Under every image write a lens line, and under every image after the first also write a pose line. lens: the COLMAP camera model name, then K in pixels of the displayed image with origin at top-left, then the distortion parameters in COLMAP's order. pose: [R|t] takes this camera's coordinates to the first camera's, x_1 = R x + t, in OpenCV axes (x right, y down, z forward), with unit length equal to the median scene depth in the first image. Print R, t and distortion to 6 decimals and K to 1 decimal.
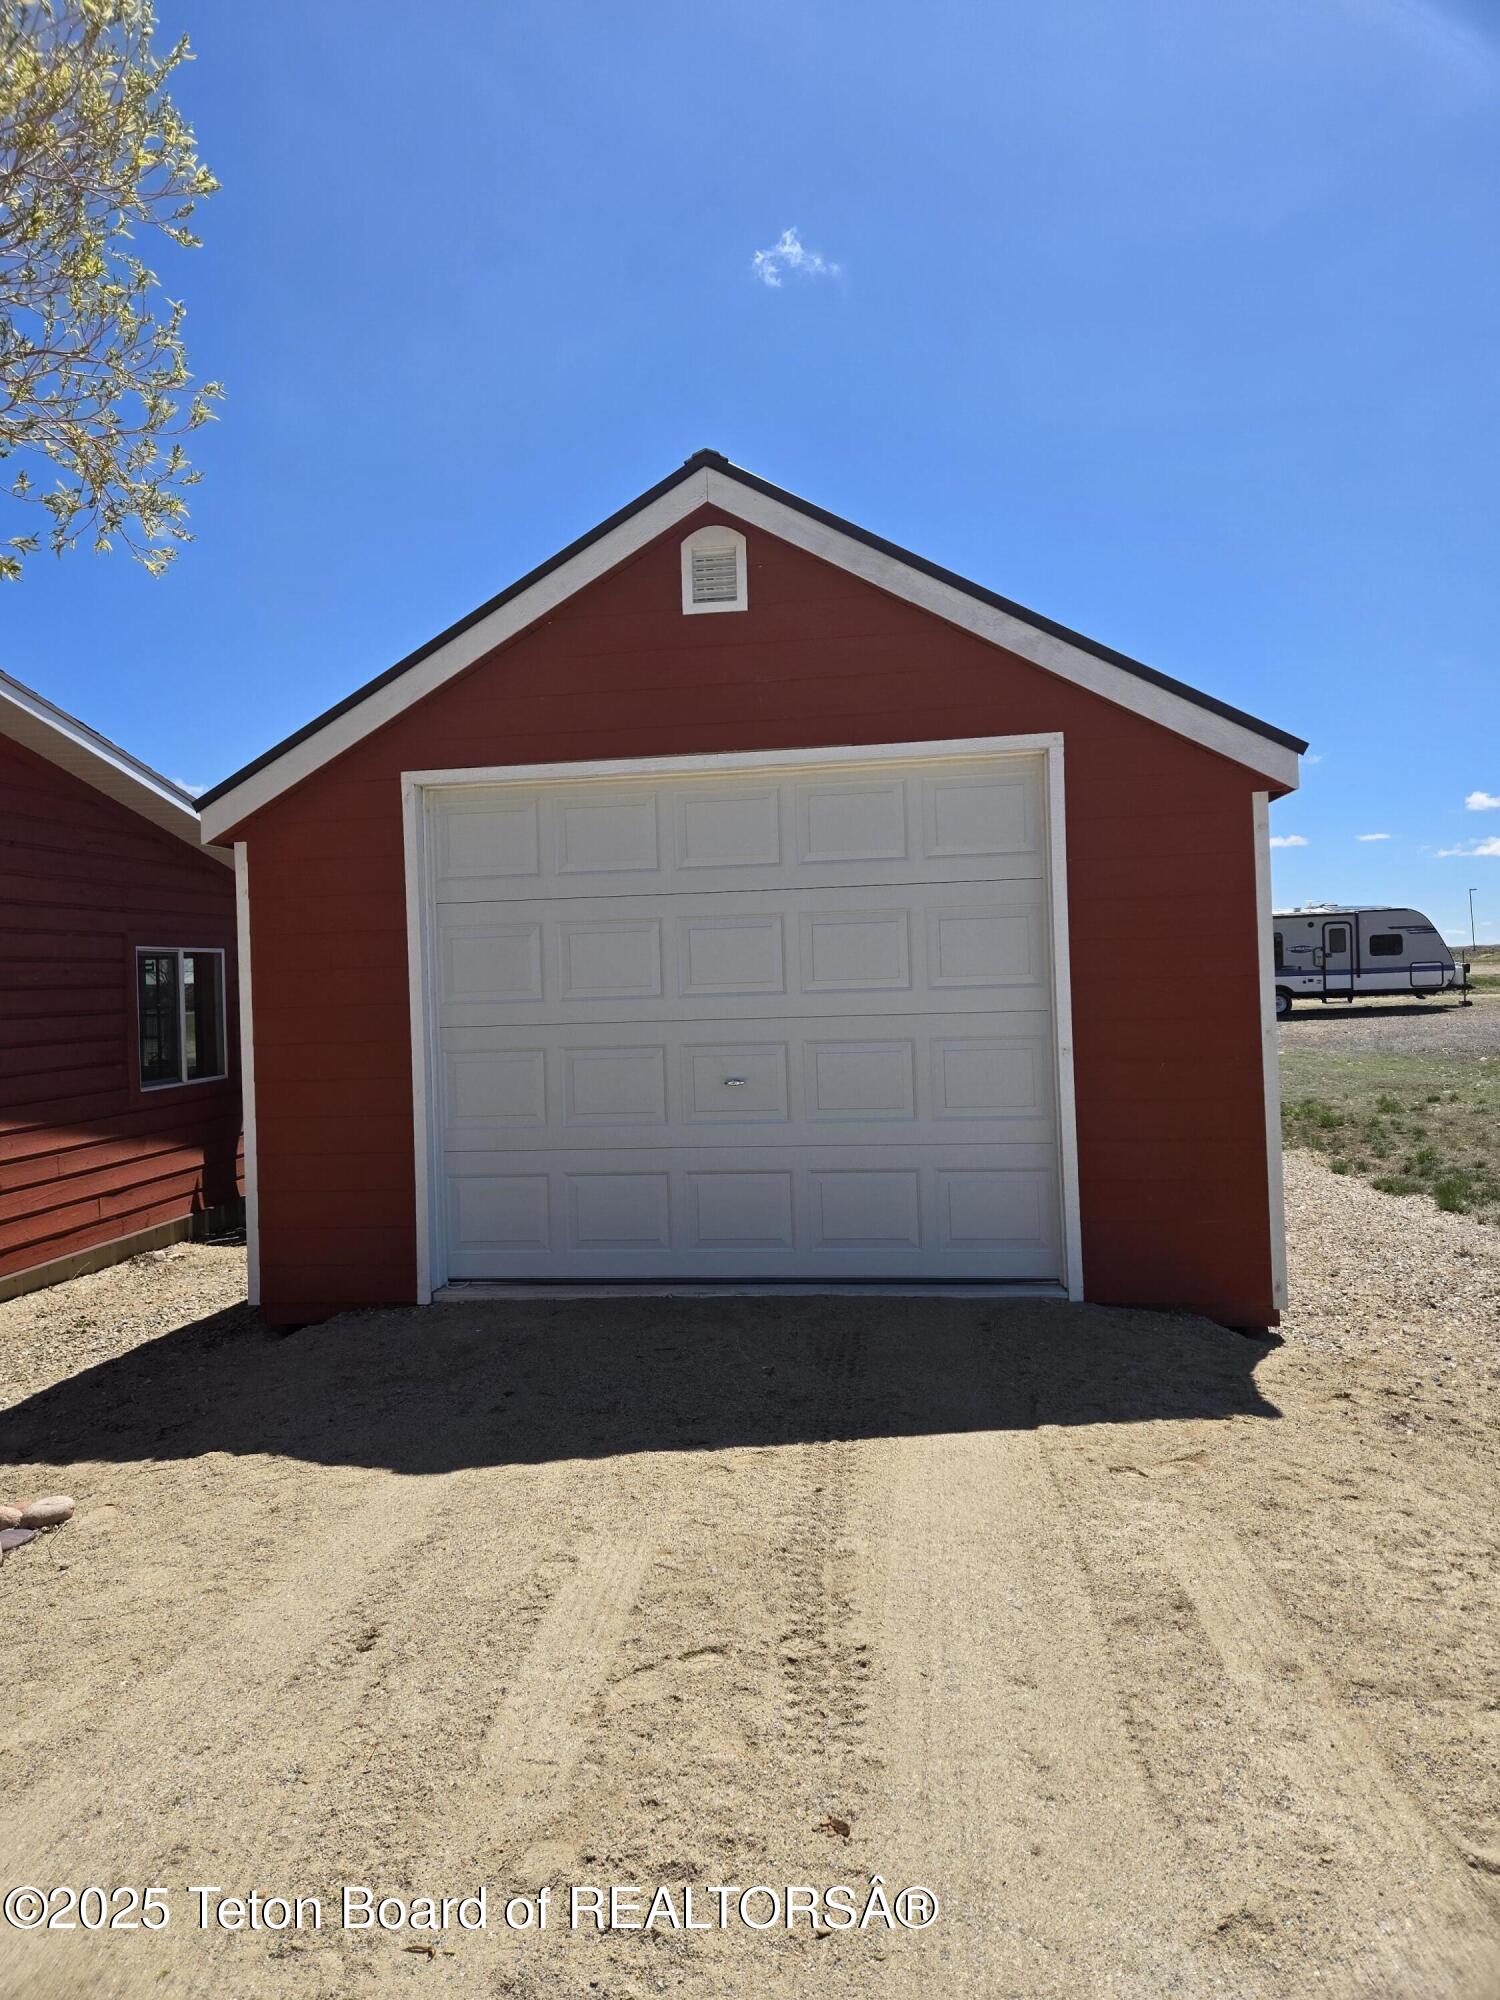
lens RADIAL K [[1312.9, 0, 747.6], [0, 1312.9, 963.3], [0, 0, 1]] dist [0.074760, -0.073086]
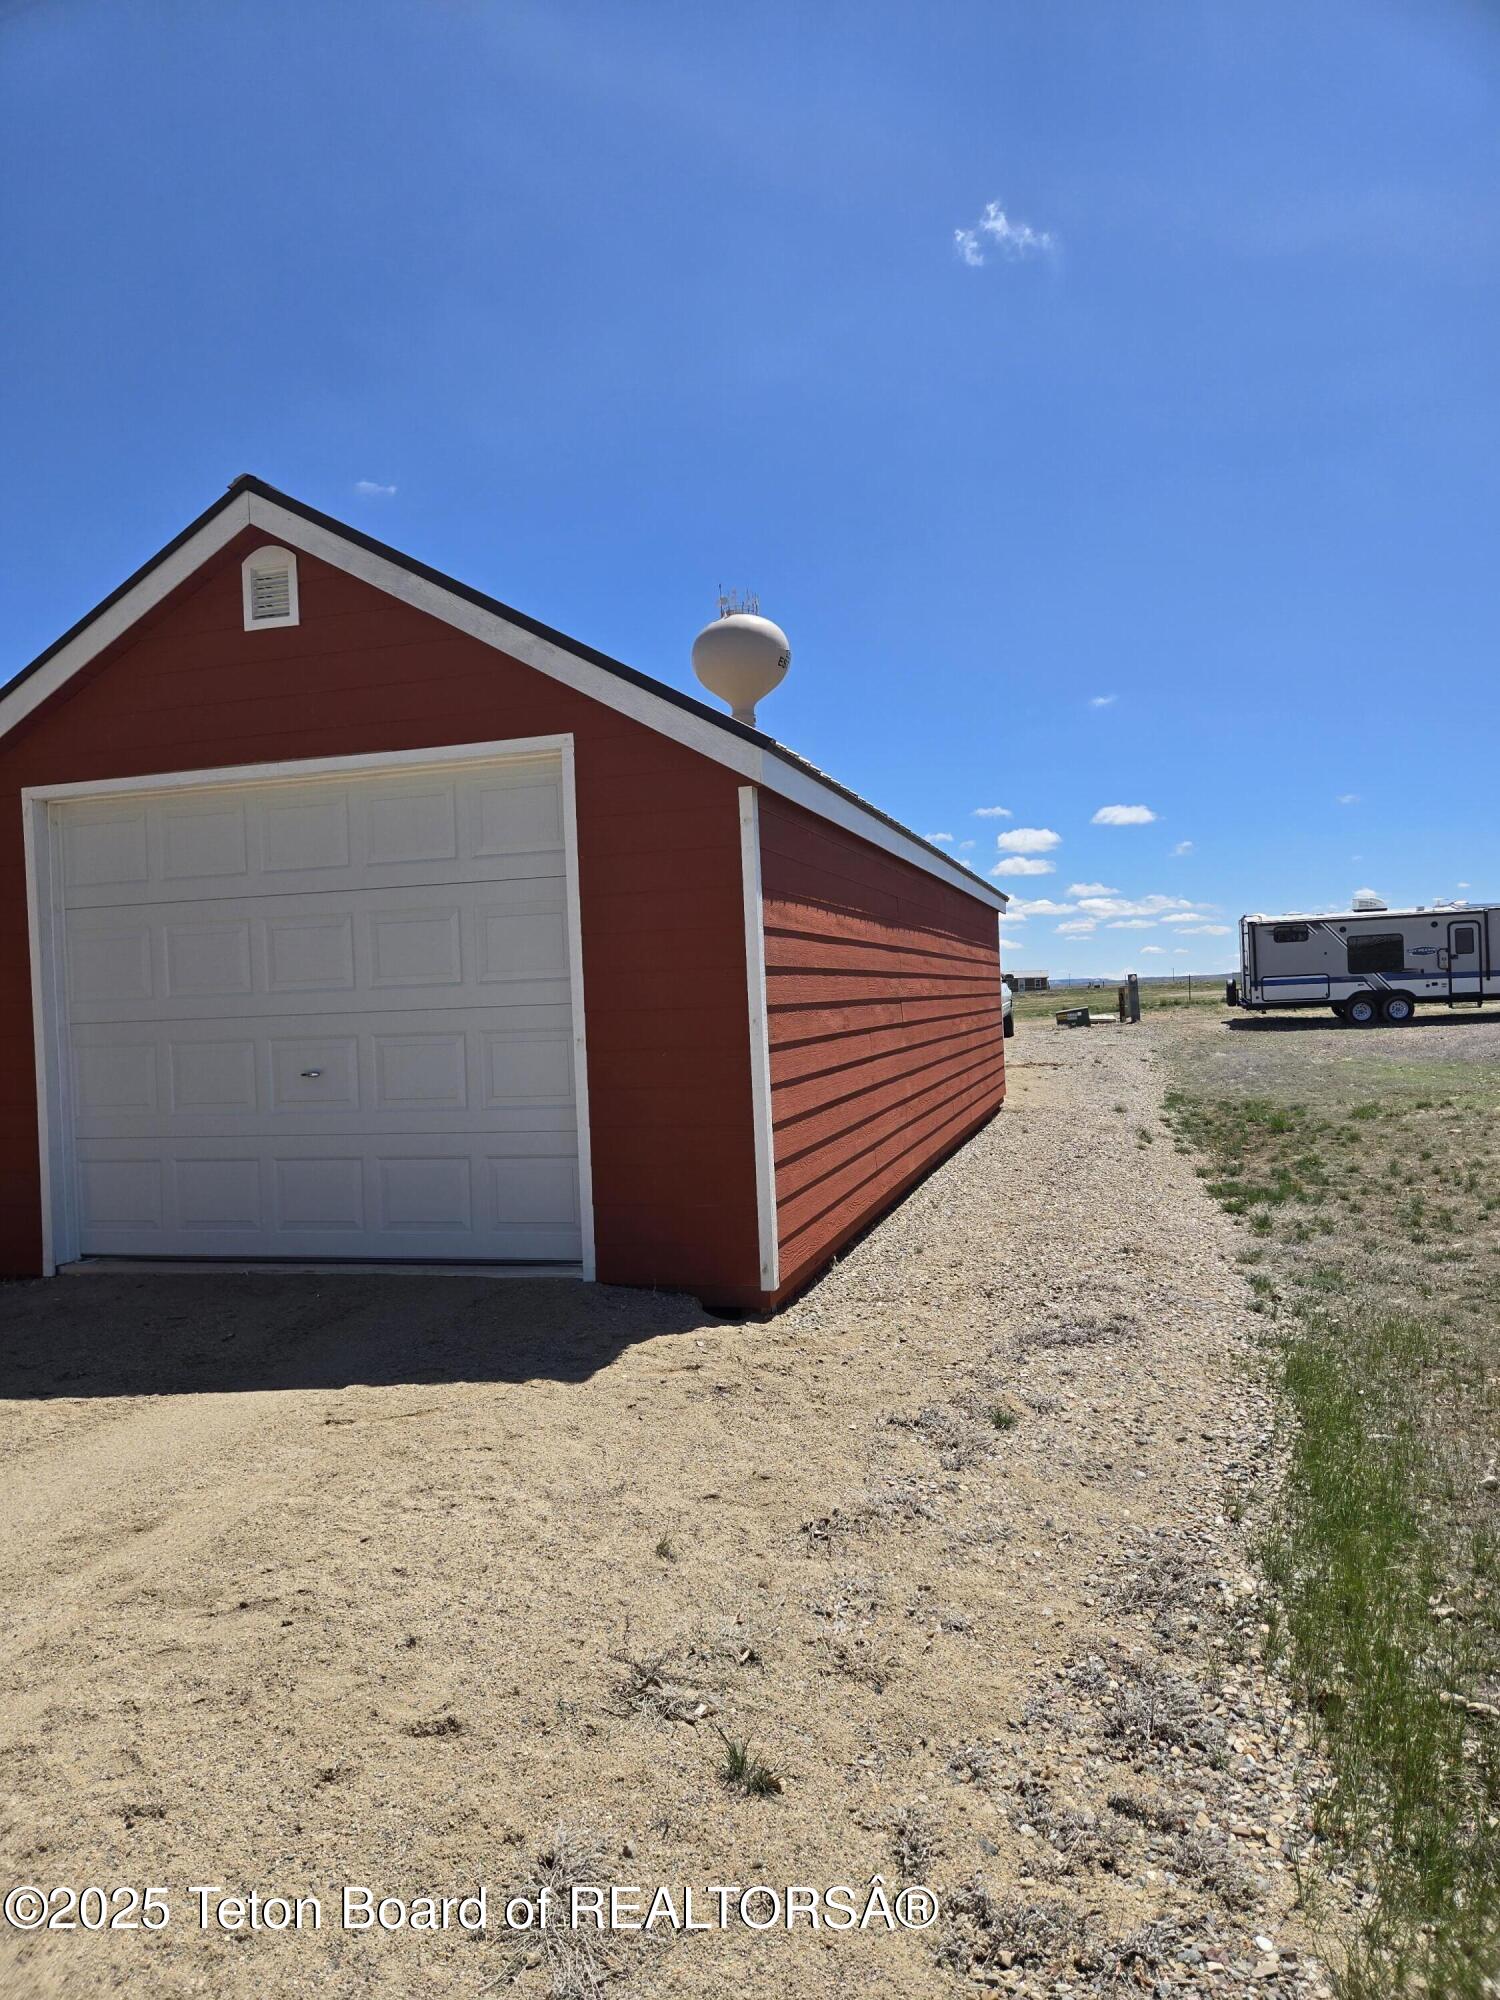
lens RADIAL K [[1314.2, 0, 736.6], [0, 1314.2, 1000.1], [0, 0, 1]] dist [0.074445, -0.067747]
pose [[0.990188, -0.007067, -0.139563, 0.499636], [0.009731, 0.999783, 0.018417, 0.015738], [0.139402, -0.019595, 0.990042, -0.007223]]
